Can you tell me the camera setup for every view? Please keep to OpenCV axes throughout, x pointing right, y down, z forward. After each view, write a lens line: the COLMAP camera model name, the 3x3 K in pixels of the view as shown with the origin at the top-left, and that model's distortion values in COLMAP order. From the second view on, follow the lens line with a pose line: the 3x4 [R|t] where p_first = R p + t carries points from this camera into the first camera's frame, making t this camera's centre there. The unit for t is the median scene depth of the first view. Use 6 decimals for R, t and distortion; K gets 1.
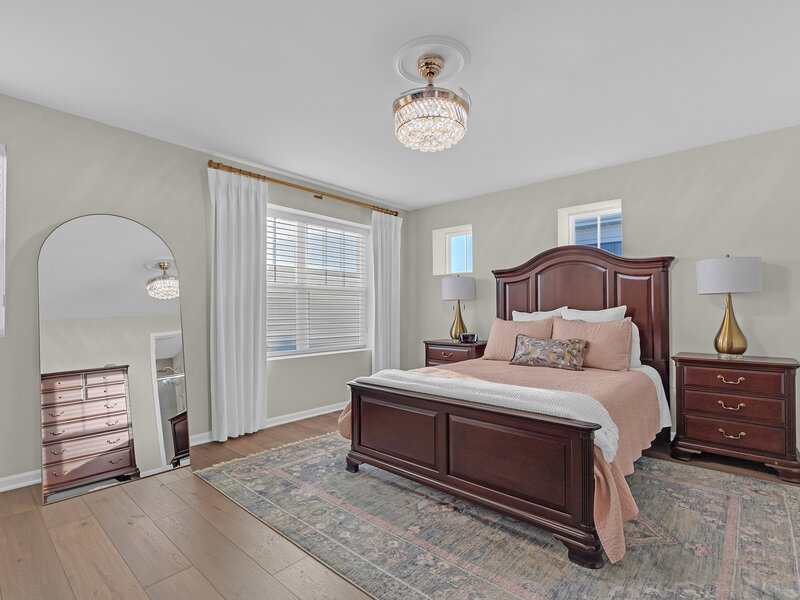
lens RADIAL K [[398.3, 0, 400.3], [0, 398.3, 303.9], [0, 0, 1]] dist [-0.003061, -0.001377]
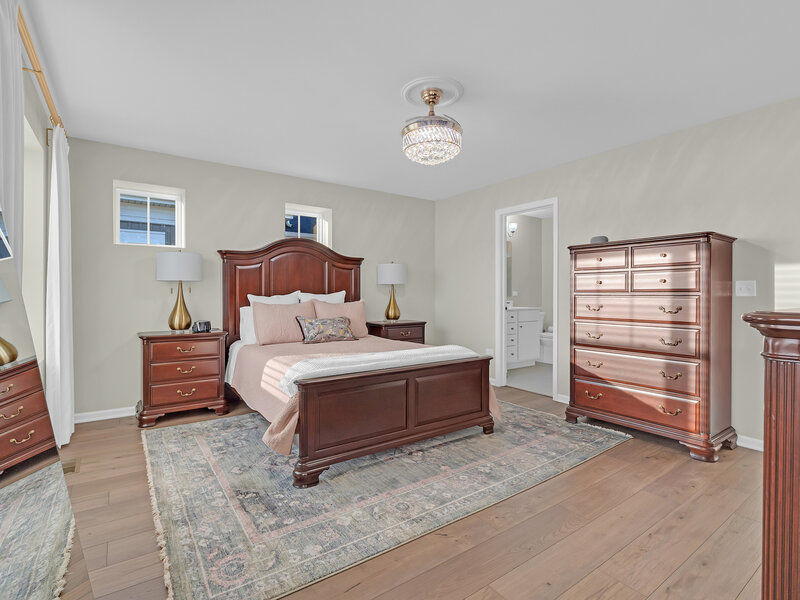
lens RADIAL K [[398.3, 0, 400.4], [0, 398.3, 297.0], [0, 0, 1]] dist [-0.003061, -0.001377]
pose [[0.222831, -0.006128, 0.974838, -0.788986], [-0.016580, 0.999812, 0.010075, 0.009666], [-0.974716, -0.018408, 0.222687, 0.561136]]
